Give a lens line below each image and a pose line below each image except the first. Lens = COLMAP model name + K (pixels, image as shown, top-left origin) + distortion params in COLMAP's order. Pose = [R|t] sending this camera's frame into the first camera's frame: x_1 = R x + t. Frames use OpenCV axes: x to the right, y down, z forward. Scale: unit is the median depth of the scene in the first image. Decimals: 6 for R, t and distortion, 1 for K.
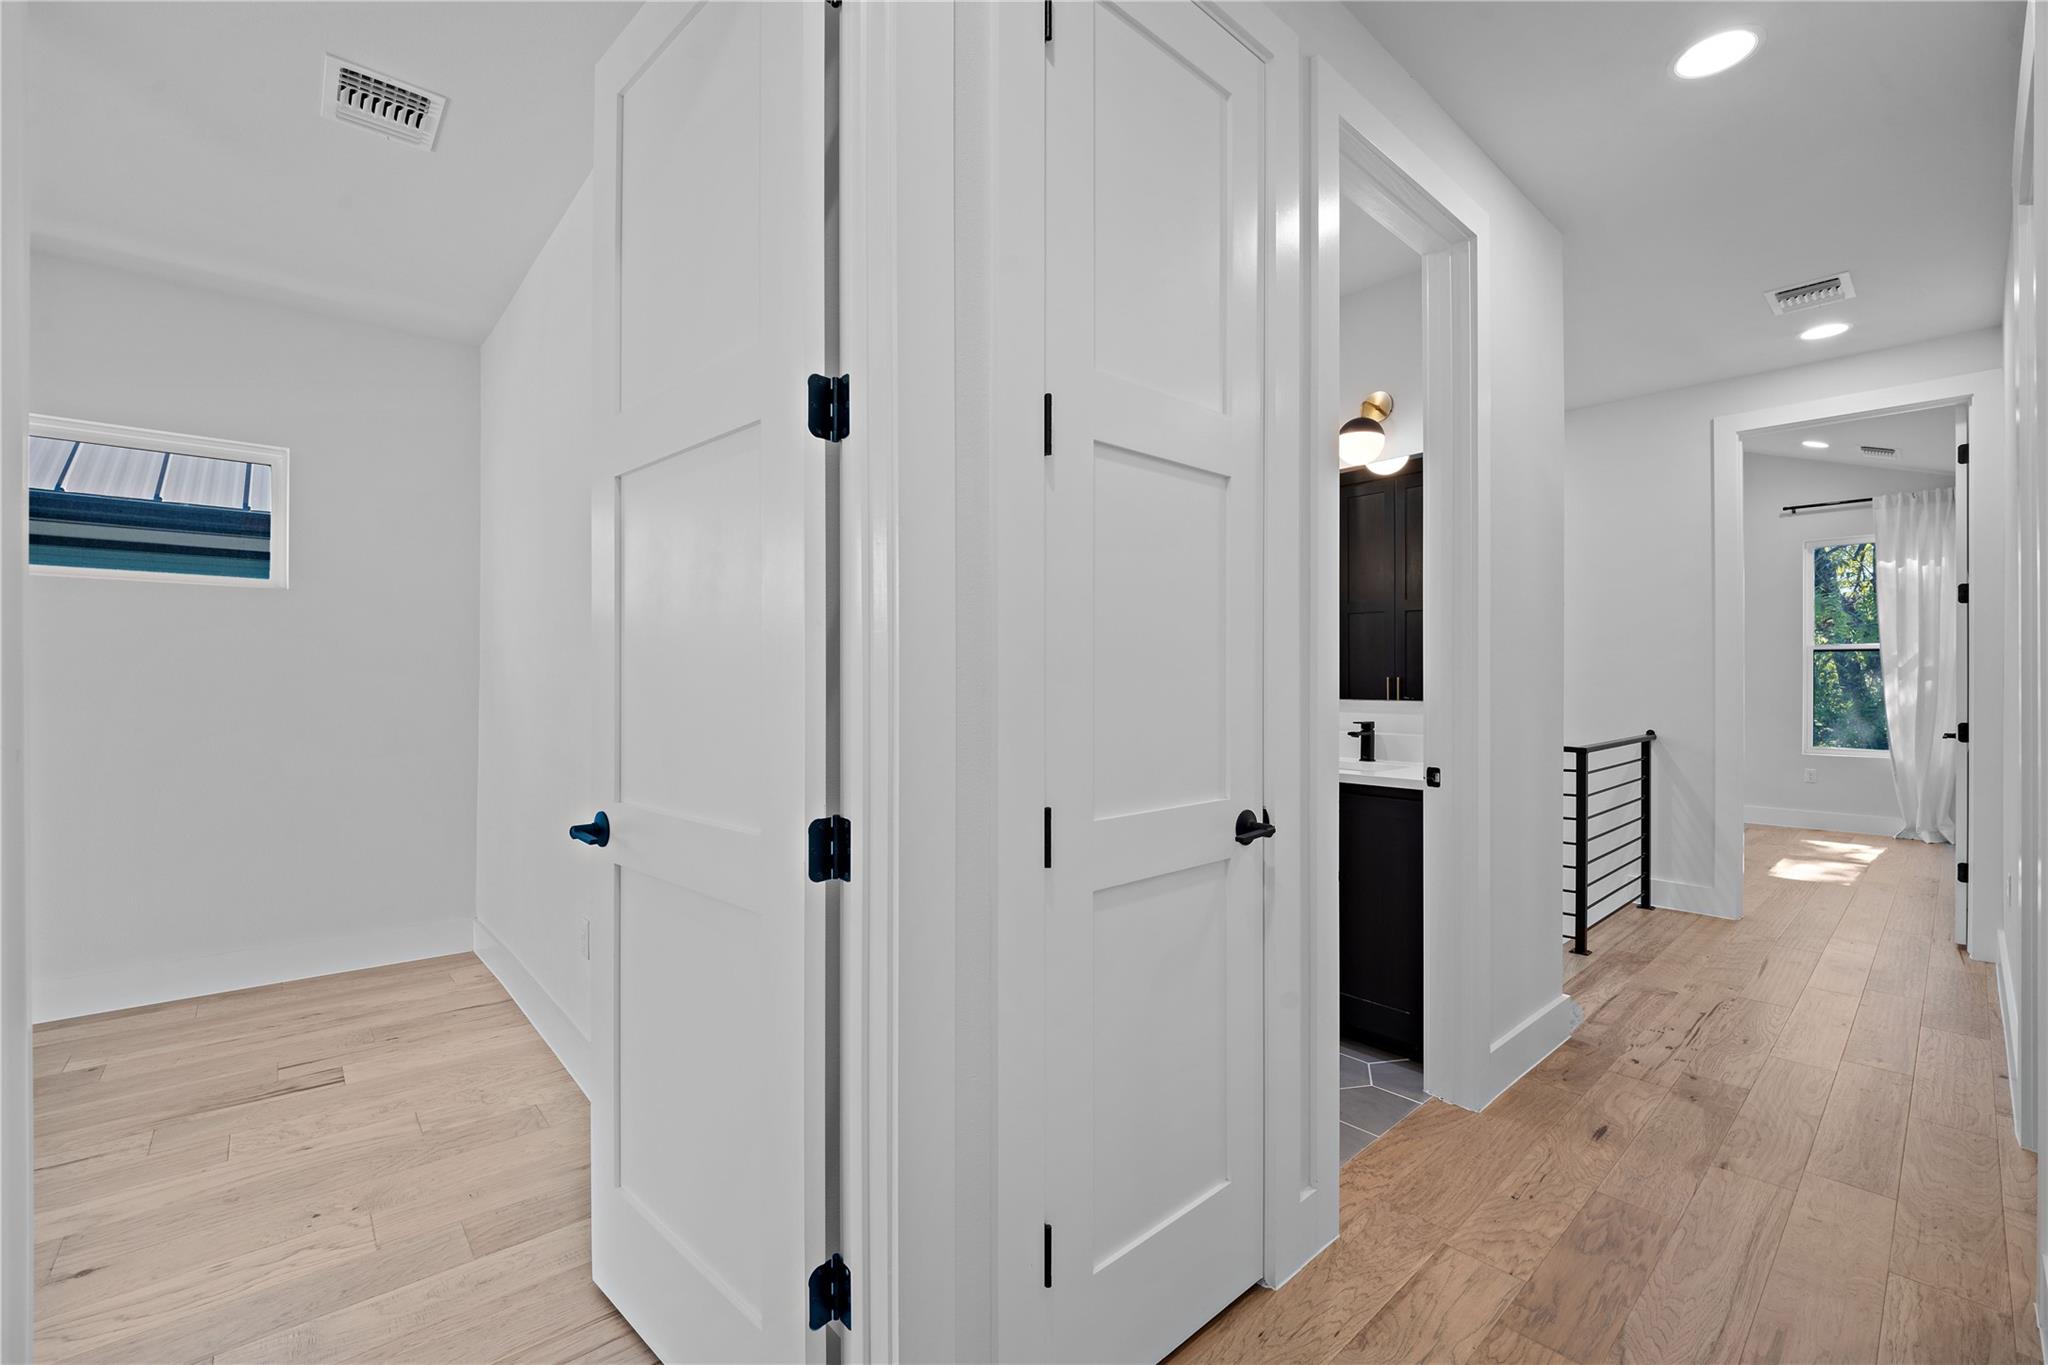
lens RADIAL K [[851.2, 0, 1018.6], [0, 851.2, 682.1], [0, 0, 1]] dist [-0.004726, -0.005889]
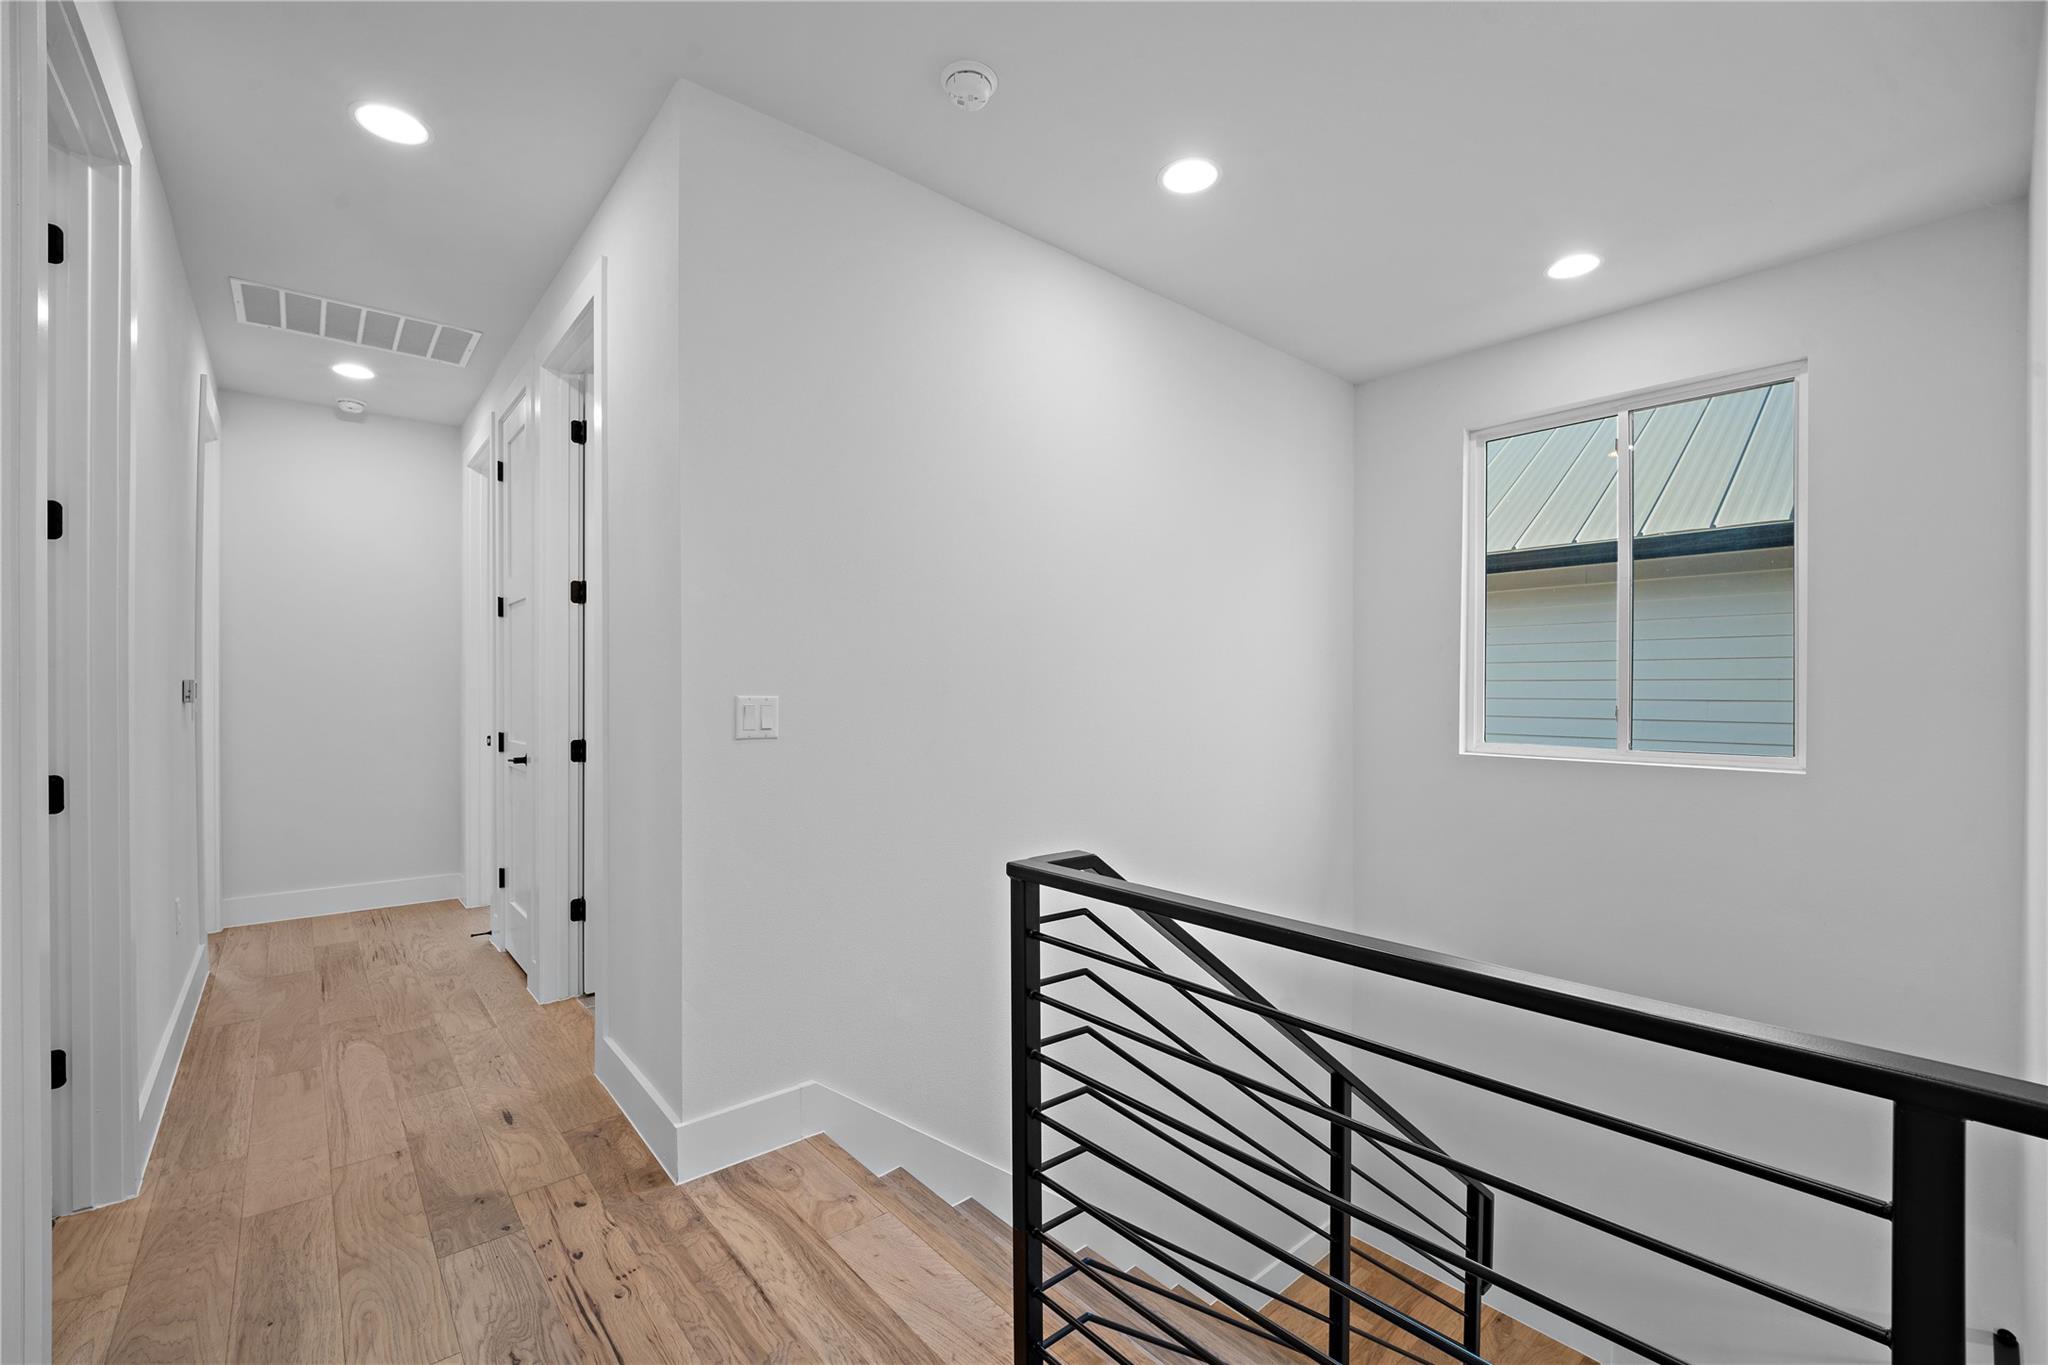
lens RADIAL K [[851.2, 0, 1016.8], [0, 851.2, 687.2], [0, 0, 1]] dist [-0.004726, -0.005889]
pose [[-0.019462, -0.006088, -0.999792, 0.184787], [-0.000317, 0.999981, -0.006083, 0.000389], [0.999811, 0.000199, -0.019463, 0.176320]]
